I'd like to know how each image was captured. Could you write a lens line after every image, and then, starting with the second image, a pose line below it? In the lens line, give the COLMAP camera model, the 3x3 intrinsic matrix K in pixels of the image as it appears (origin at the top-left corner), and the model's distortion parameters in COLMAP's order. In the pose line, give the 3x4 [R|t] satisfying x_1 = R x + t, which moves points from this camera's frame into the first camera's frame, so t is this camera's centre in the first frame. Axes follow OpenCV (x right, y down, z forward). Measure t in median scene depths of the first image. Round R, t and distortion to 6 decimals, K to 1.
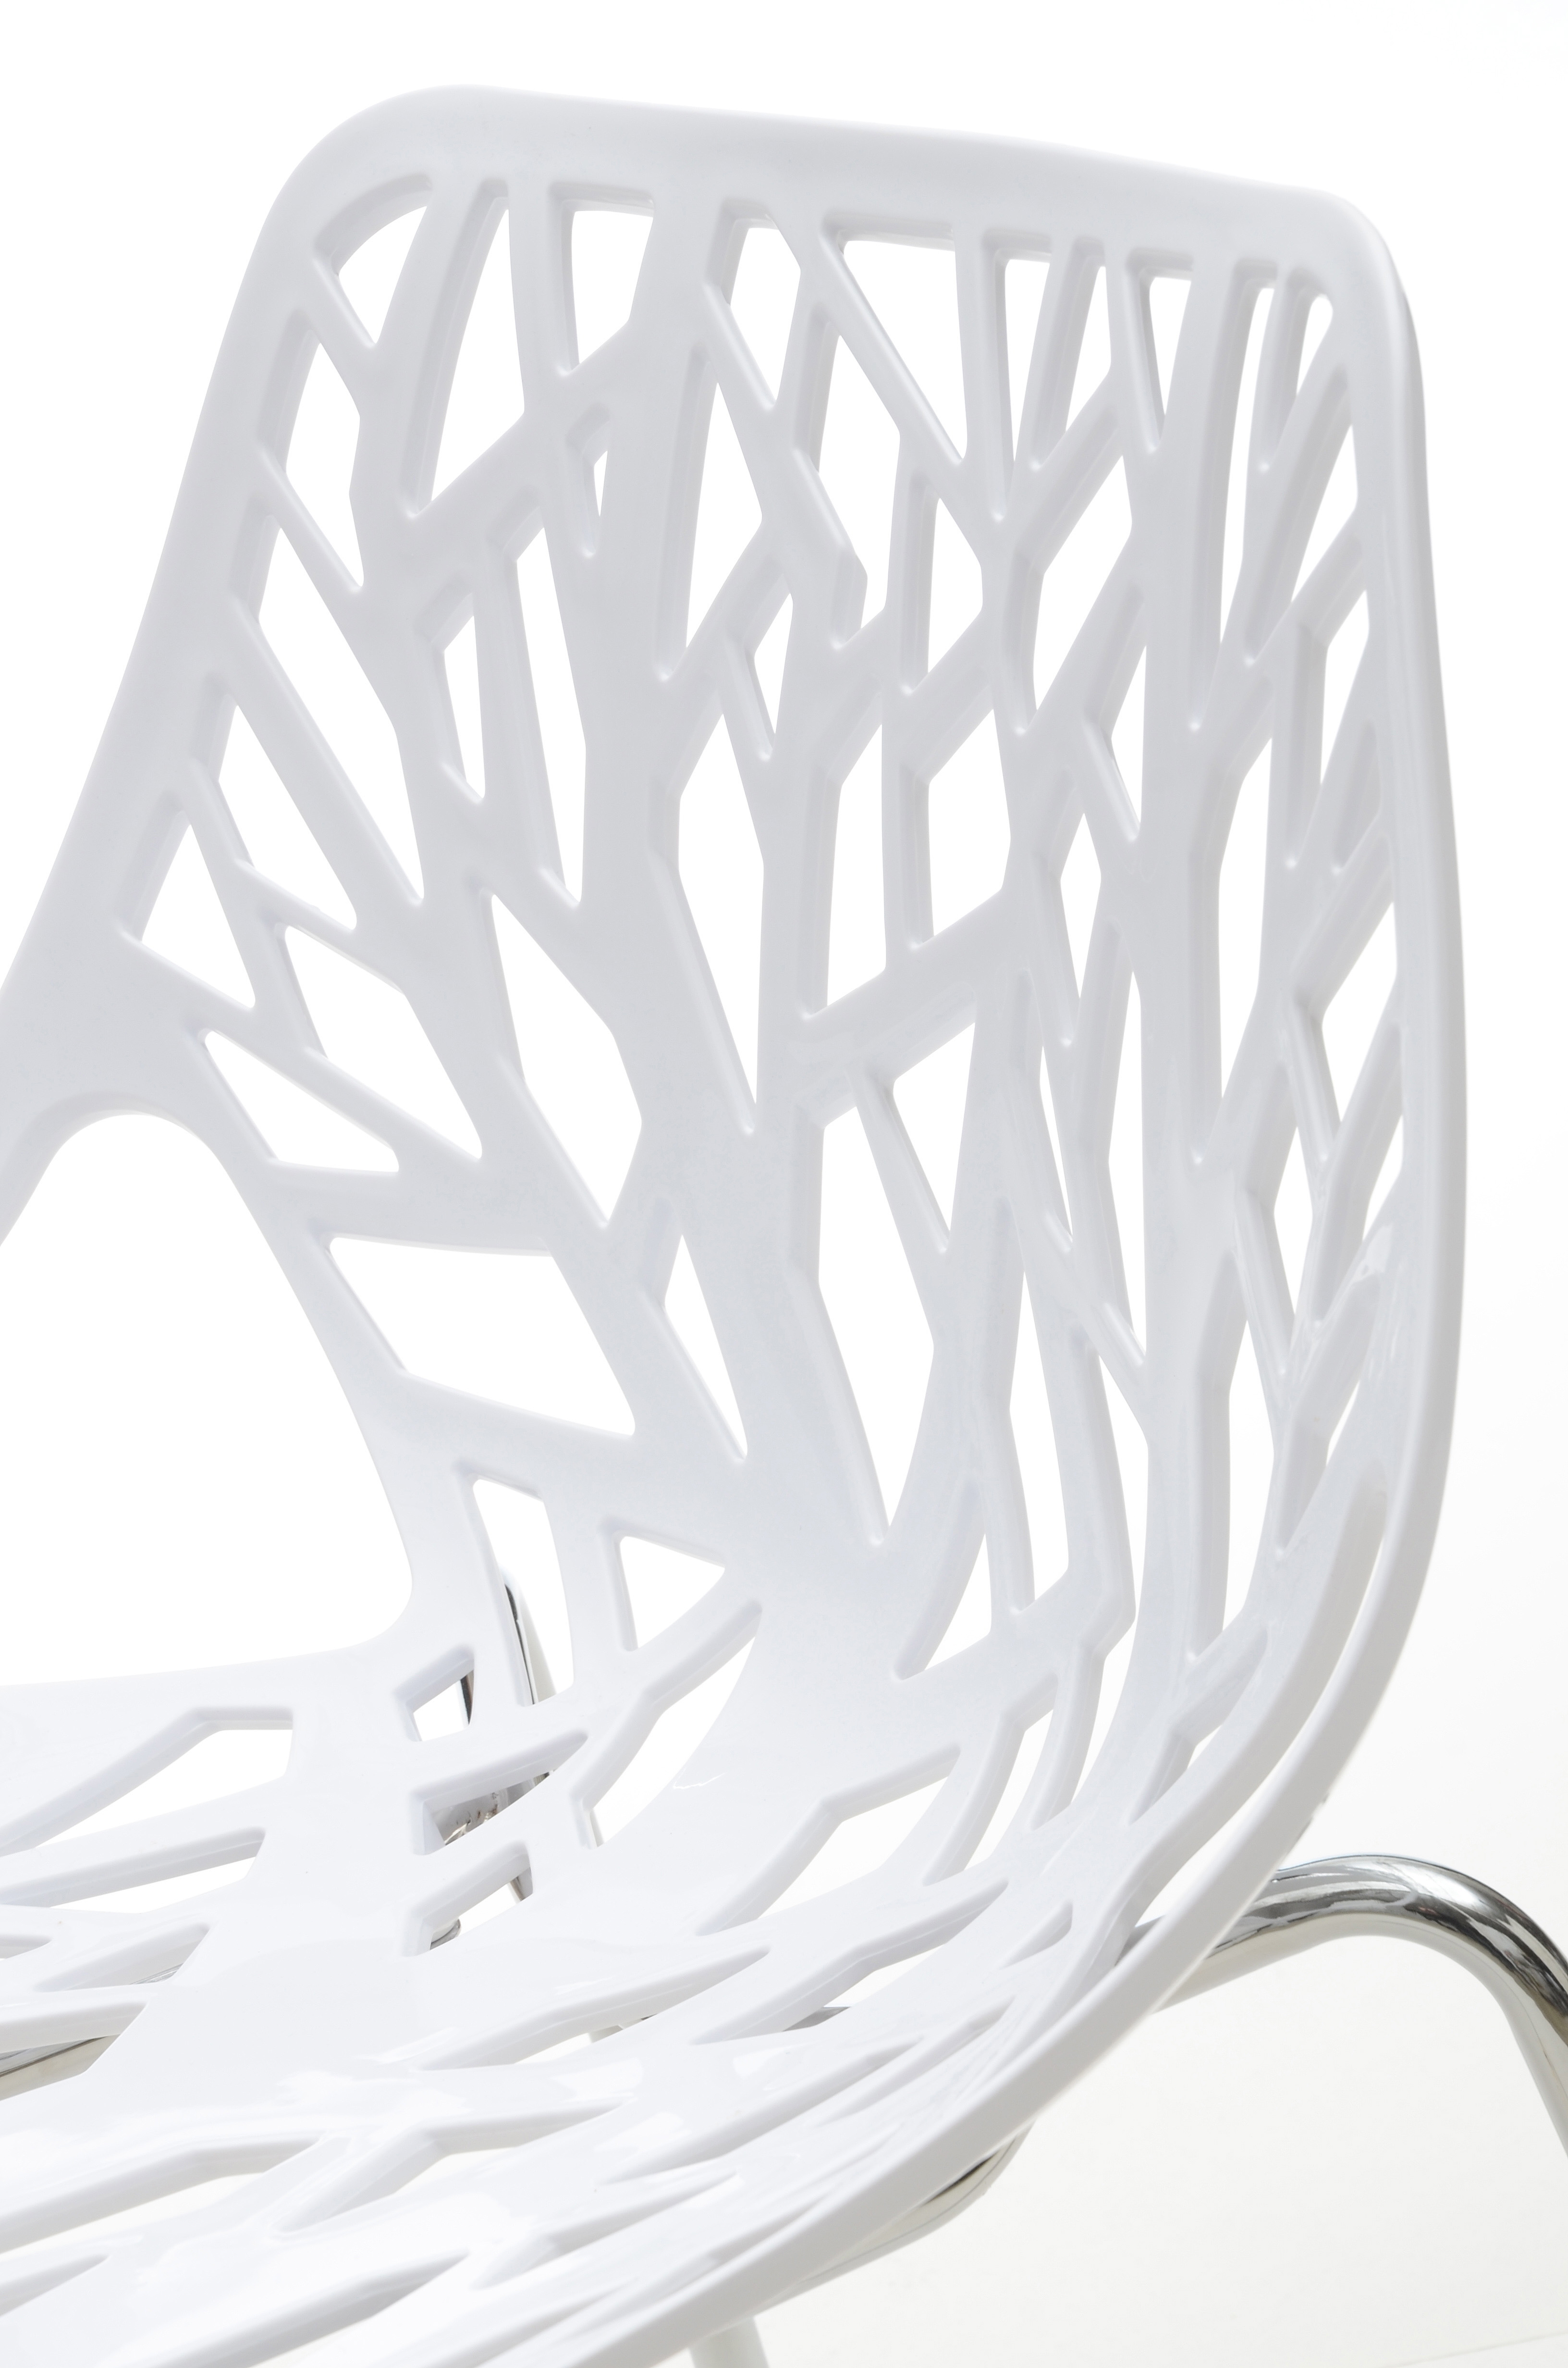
lens RADIAL K [[6715.1, 0, 784.0], [0, 6715.1, 1184.0], [0, 0, 1]] dist [0.634796, 0.684182]
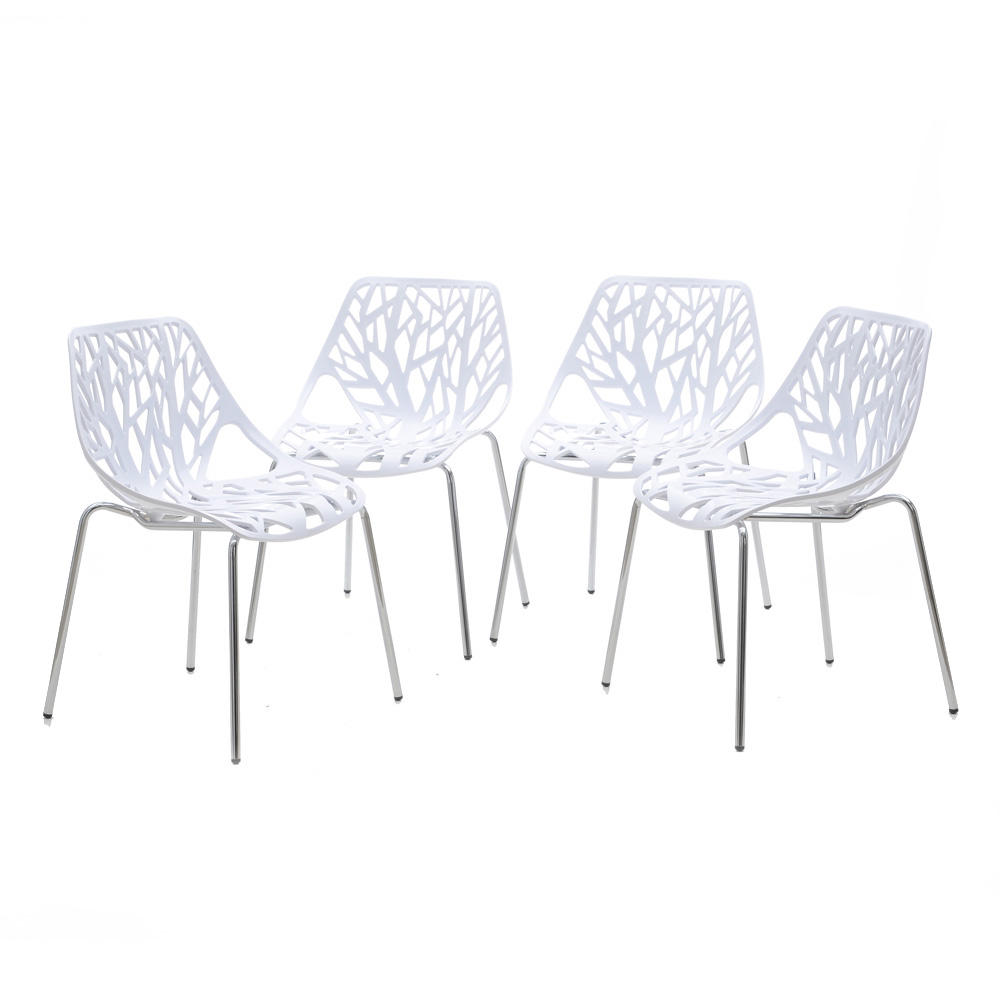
lens RADIAL K [[2440.3, 0, 498.5], [0, 2440.3, 529.2], [0, 0, 1]] dist [0.363607, -0.255880]
pose [[0.953909, 0.207609, -0.216695, 0.286801], [-0.238820, 0.962426, -0.129231, 0.670382], [0.181723, 0.175025, 0.967648, -2.248875]]
